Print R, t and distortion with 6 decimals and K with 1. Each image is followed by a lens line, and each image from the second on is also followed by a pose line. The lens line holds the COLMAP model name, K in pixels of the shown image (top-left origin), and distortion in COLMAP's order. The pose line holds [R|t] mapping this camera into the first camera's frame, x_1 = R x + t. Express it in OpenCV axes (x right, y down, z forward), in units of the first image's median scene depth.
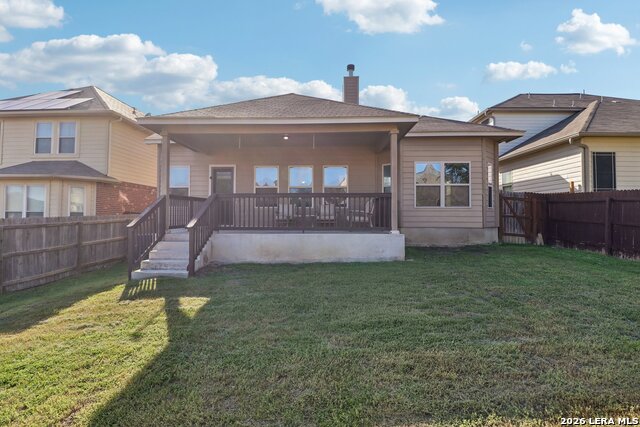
lens RADIAL K [[301.0, 0, 319.6], [0, 301.0, 209.4], [0, 0, 1]] dist [-0.003691, -0.008900]
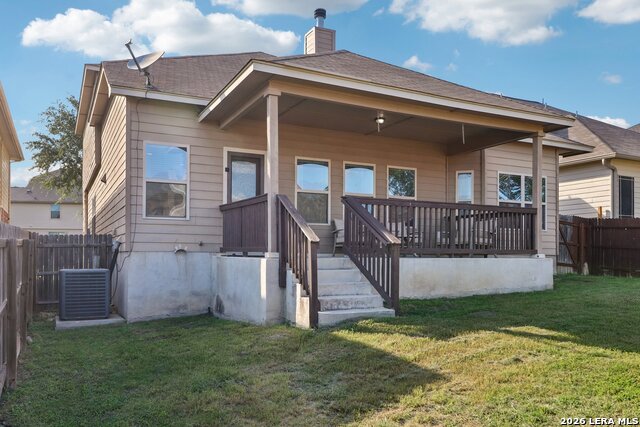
lens RADIAL K [[525.1, 0, 312.1], [0, 525.1, 252.9], [0, 0, 1]] dist [0.009126, 0.015362]
pose [[0.869746, 0.005371, 0.493470, -0.727770], [-0.012006, 0.999875, 0.010278, 0.043358], [-0.493353, -0.014864, 0.869702, 0.037923]]
